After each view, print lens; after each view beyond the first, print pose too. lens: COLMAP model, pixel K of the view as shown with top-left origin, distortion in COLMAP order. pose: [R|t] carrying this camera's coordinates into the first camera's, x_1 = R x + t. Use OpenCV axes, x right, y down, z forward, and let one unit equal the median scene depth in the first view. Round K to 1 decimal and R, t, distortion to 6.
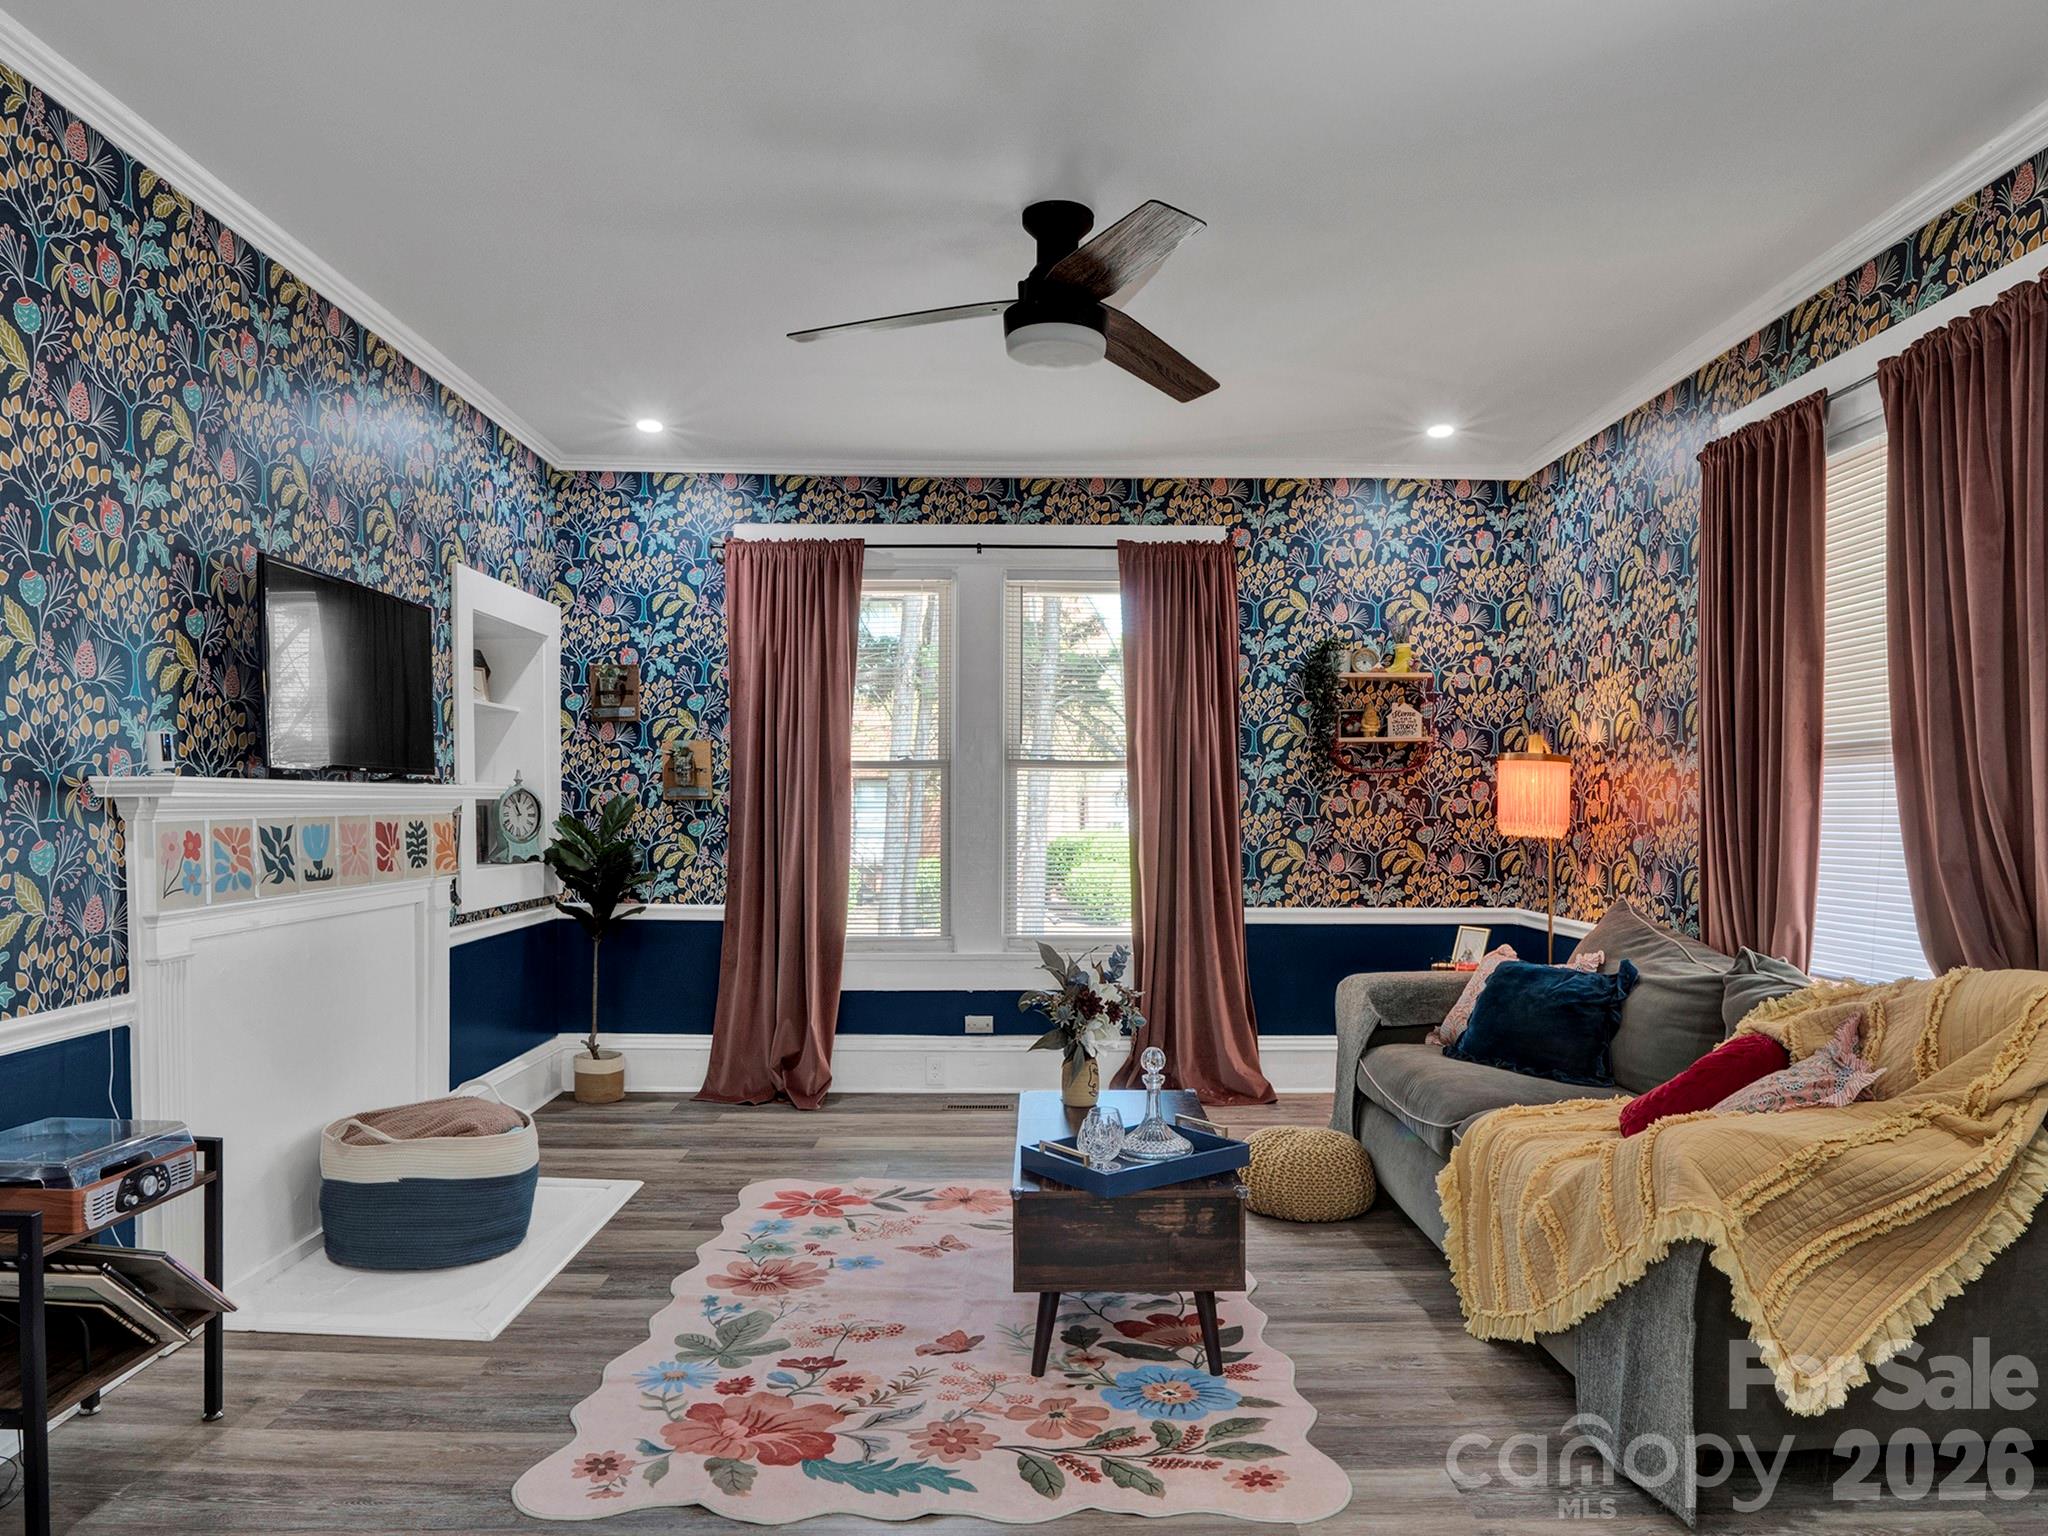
lens RADIAL K [[1282.5, 0, 1000.3], [0, 1282.5, 822.6], [0, 0, 1]] dist [-0.007721, -0.001667]
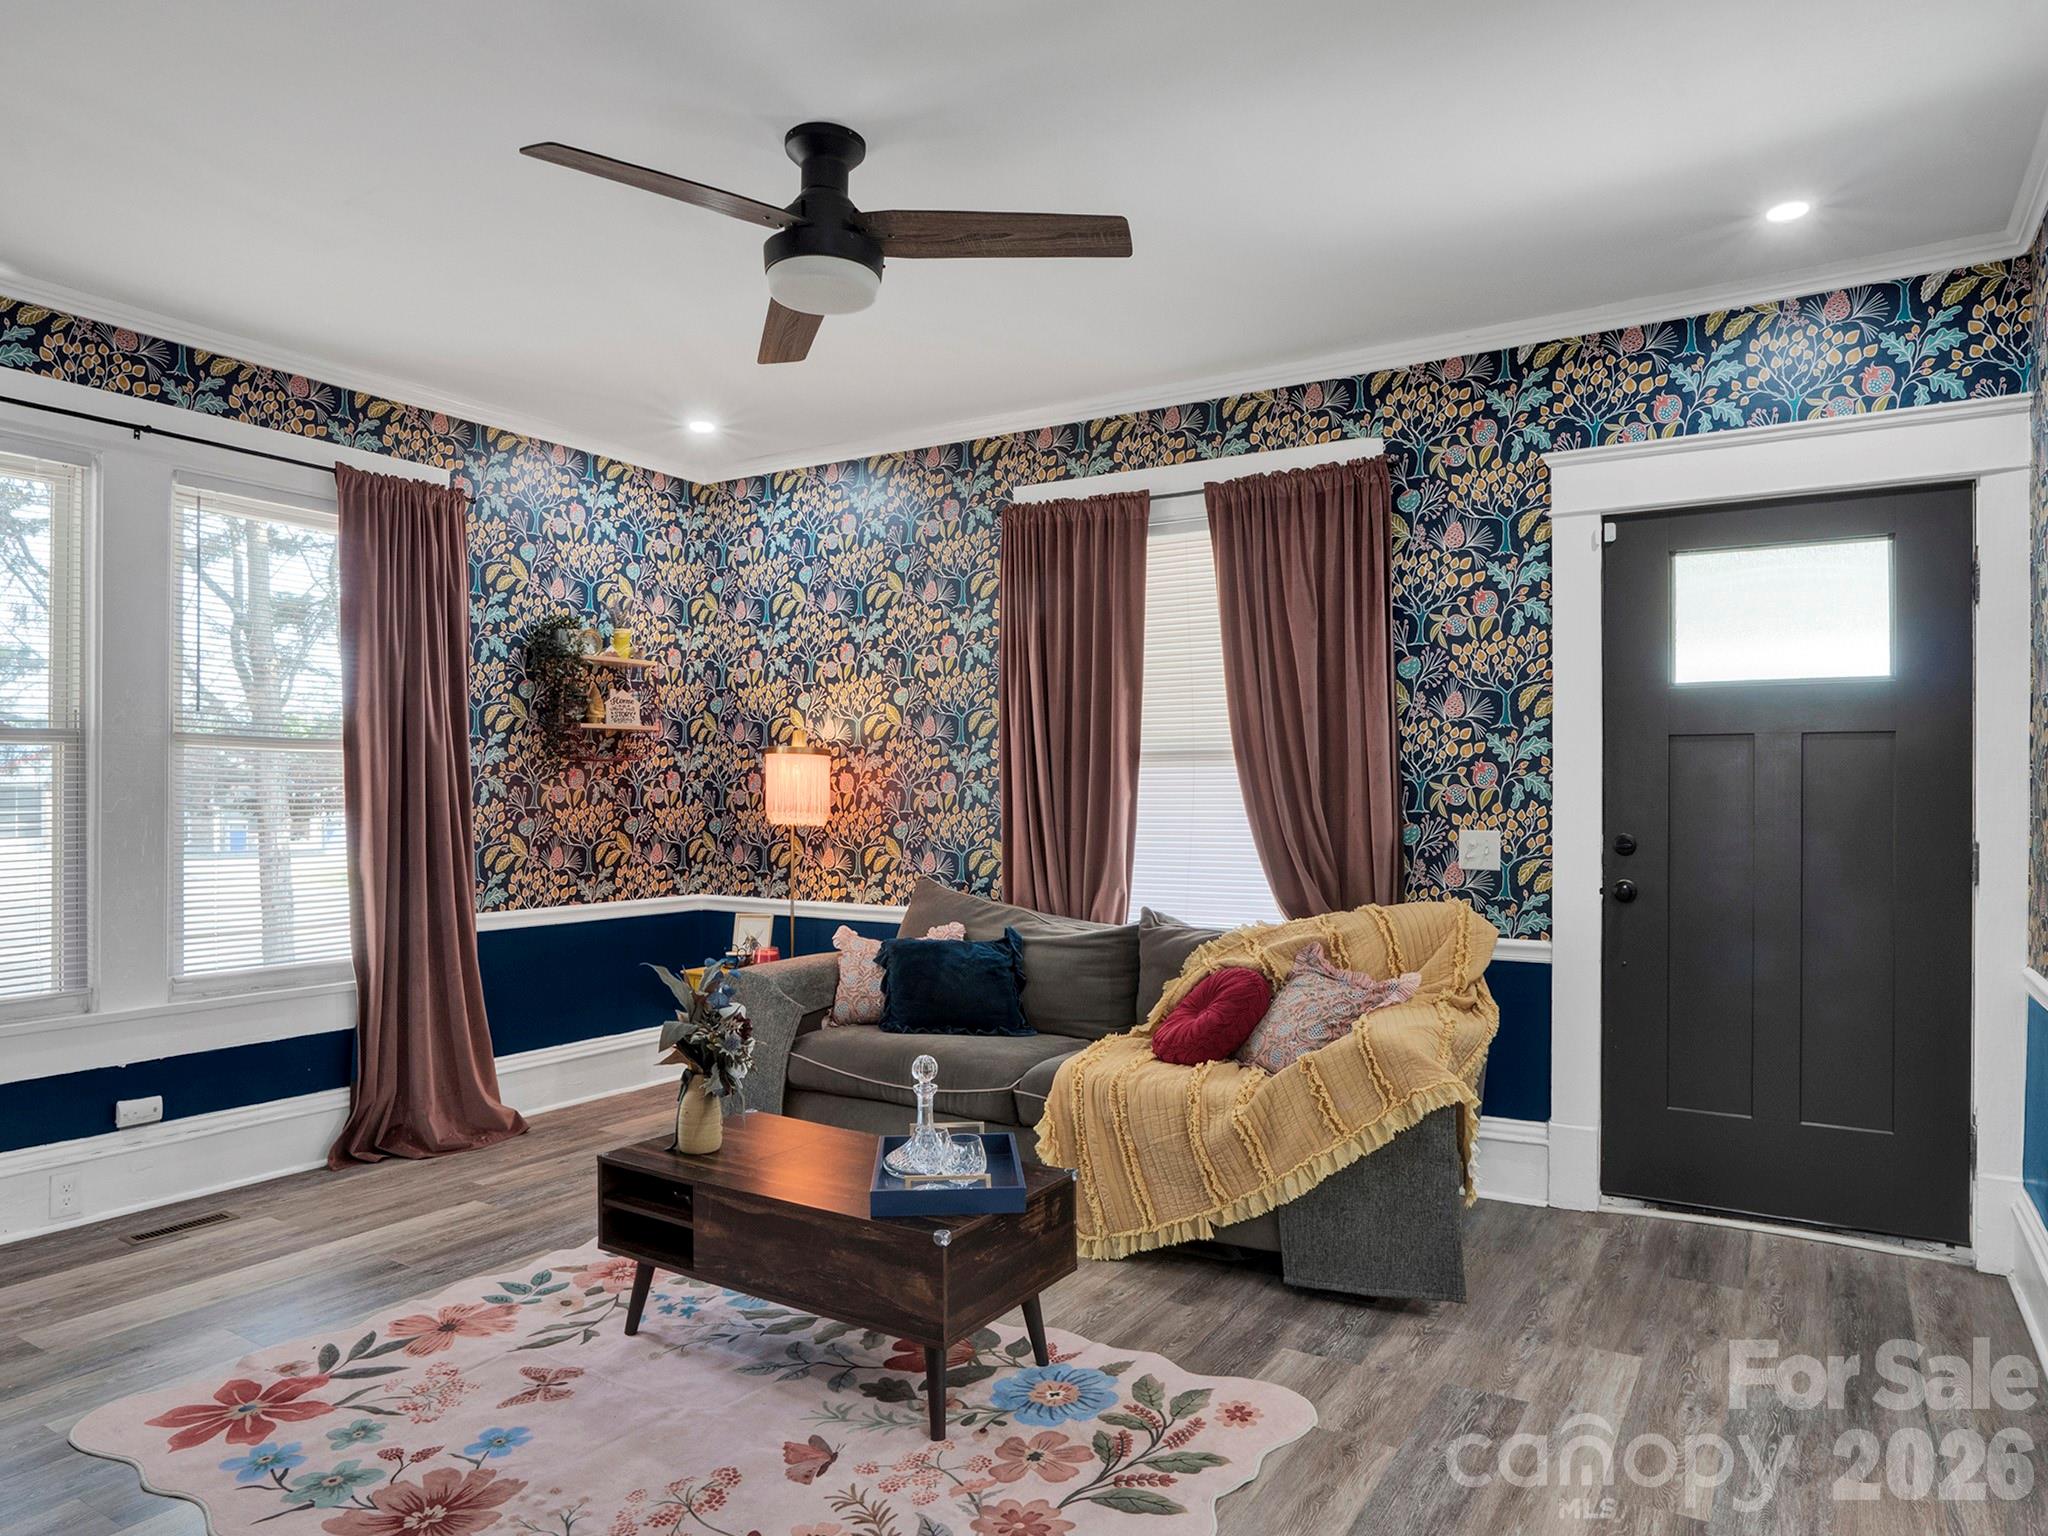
lens RADIAL K [[1285.6, 0, 1018.5], [0, 1285.6, 773.7], [0, 0, 1]] dist [-0.023511, 0.003253]
pose [[0.549109, 0.011176, 0.835676, -0.335575], [0.010052, 0.999750, -0.019975, -0.007501], [-0.835690, 0.019369, 0.548859, 0.219805]]
